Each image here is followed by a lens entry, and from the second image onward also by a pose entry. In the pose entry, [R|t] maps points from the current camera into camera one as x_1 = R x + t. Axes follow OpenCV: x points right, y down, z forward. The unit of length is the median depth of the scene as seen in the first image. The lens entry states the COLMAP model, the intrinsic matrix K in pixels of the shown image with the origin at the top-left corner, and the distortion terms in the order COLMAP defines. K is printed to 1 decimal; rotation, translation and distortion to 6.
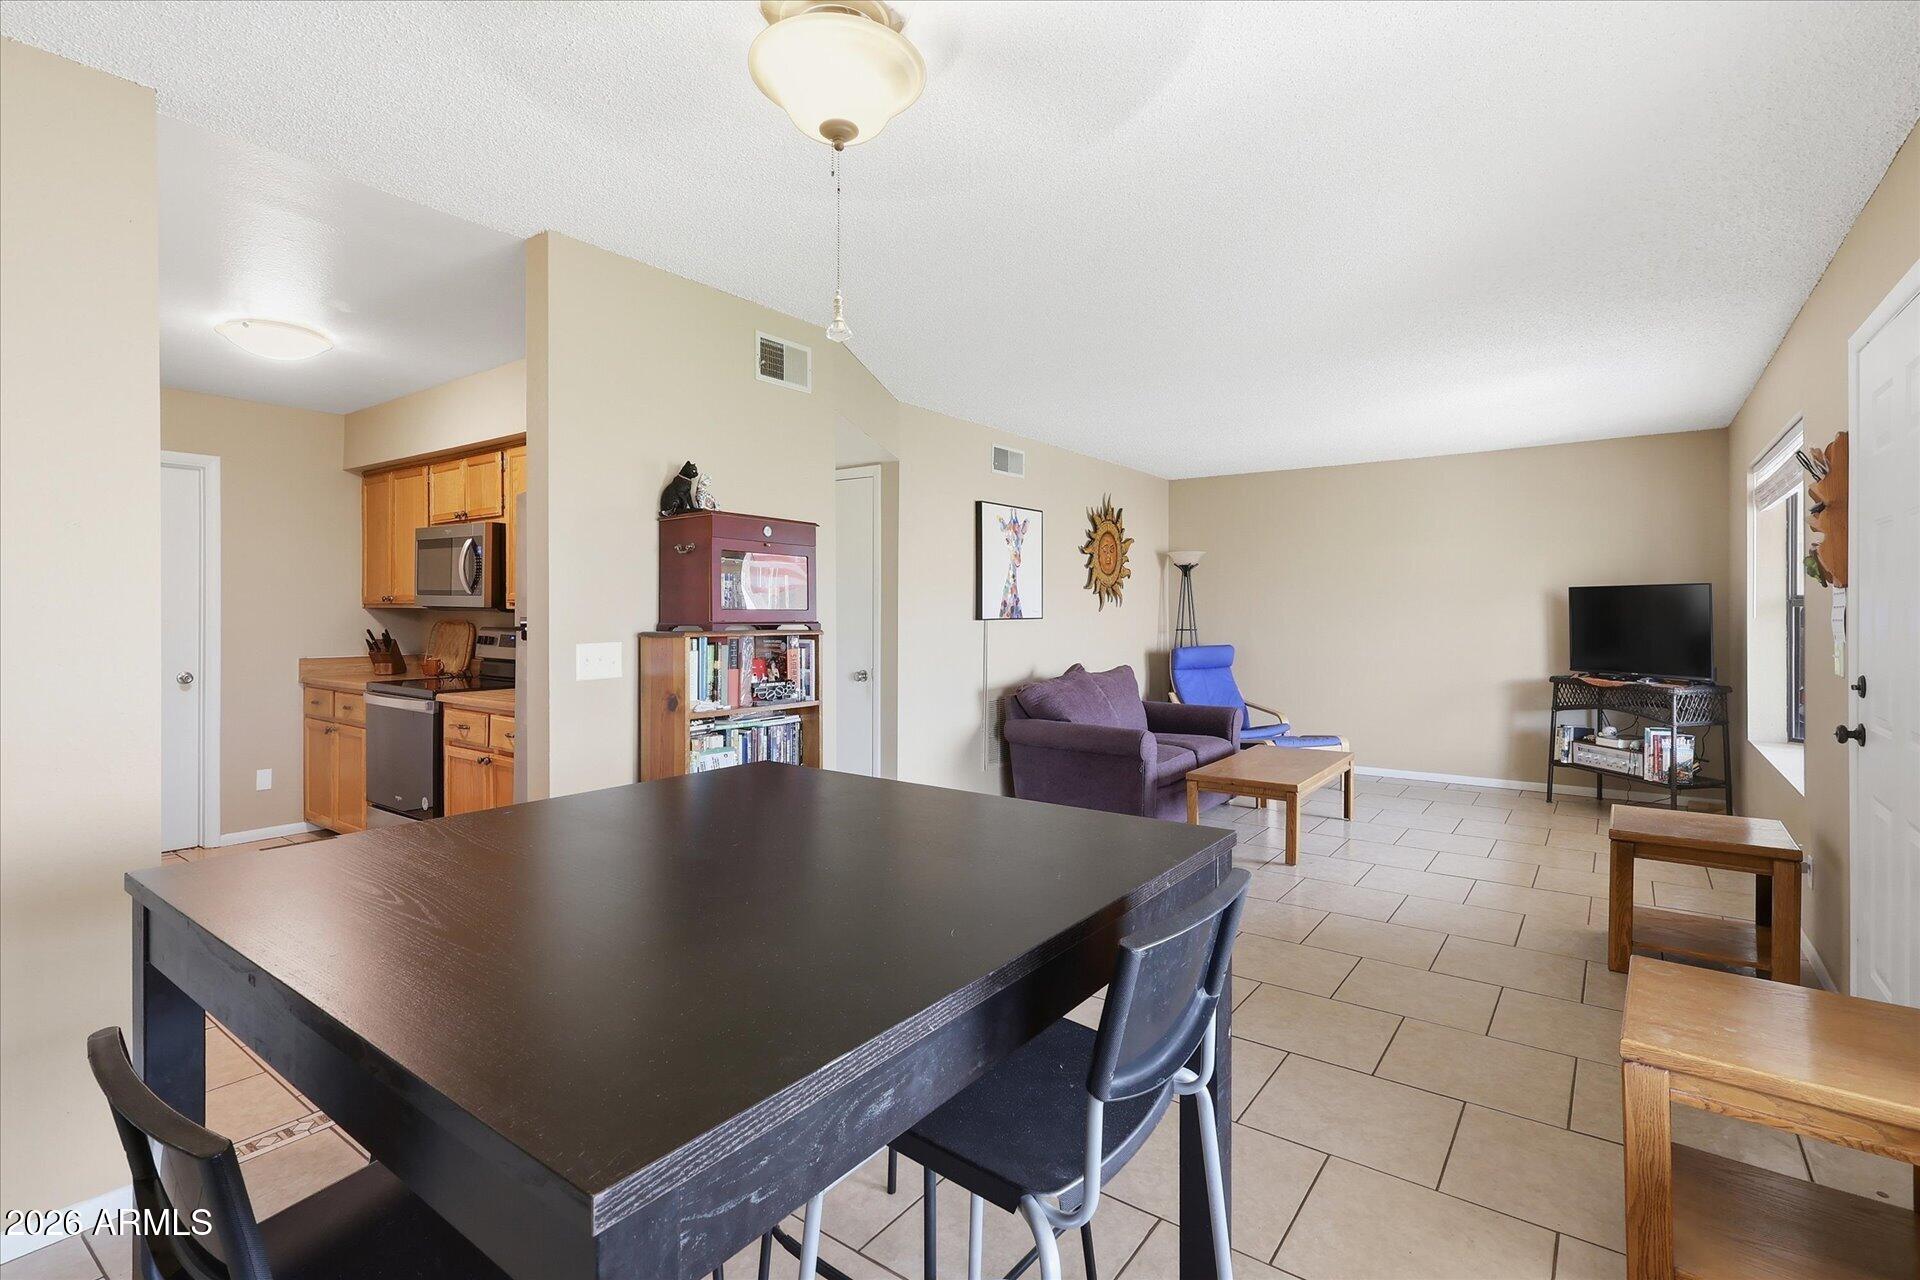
lens RADIAL K [[898.0, 0, 962.8], [0, 898.0, 608.9], [0, 0, 1]] dist [-0.002166, -0.000485]
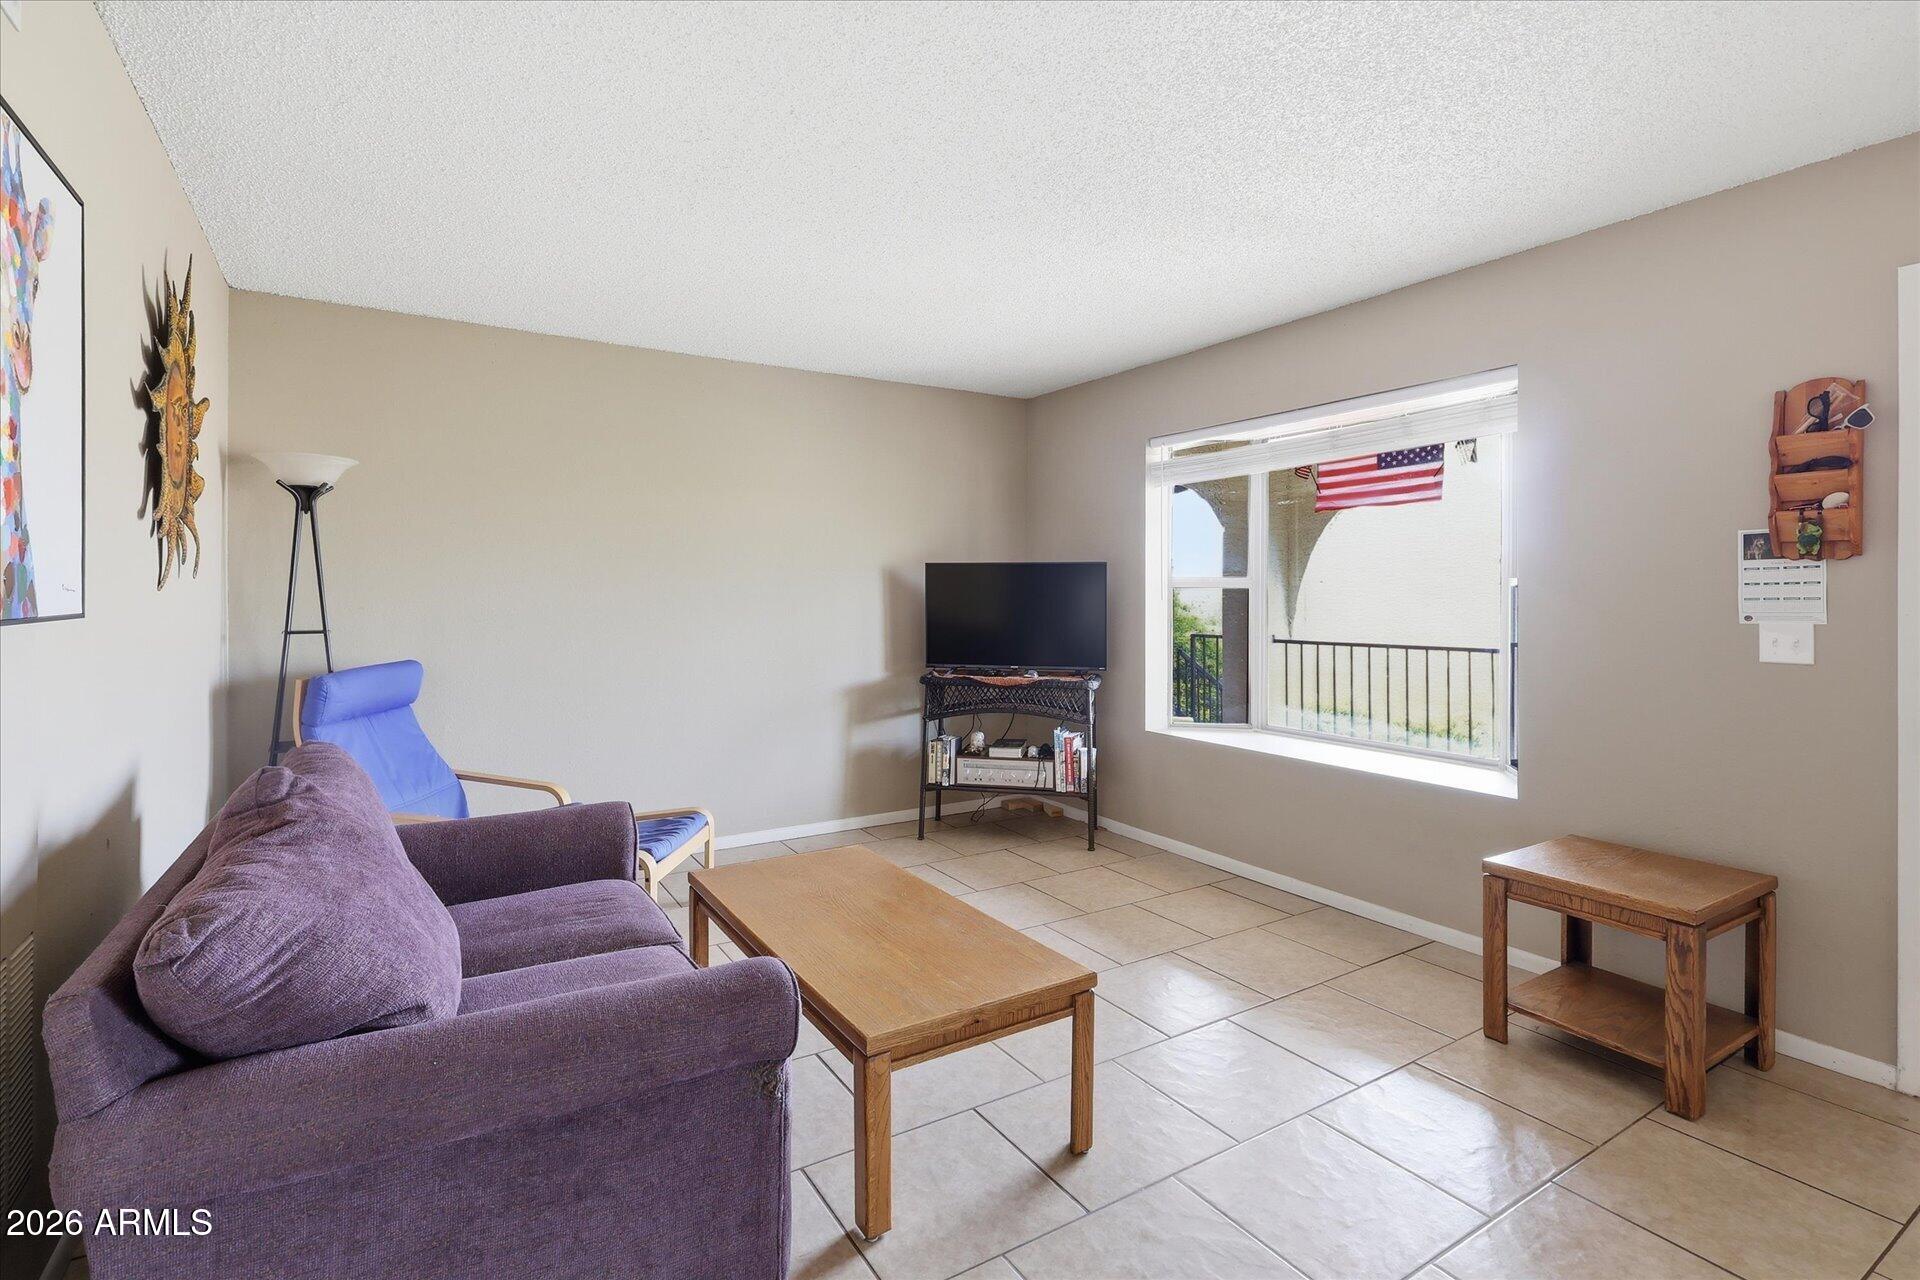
lens RADIAL K [[910.7, 0, 965.6], [0, 910.7, 597.0], [0, 0, 1]] dist [-0.002664, -0.000703]
pose [[0.366283, -0.002741, 0.930500, -0.065133], [-0.006319, 0.999965, 0.005433, 0.002193], [-0.930482, -0.007870, 0.366252, 0.698572]]
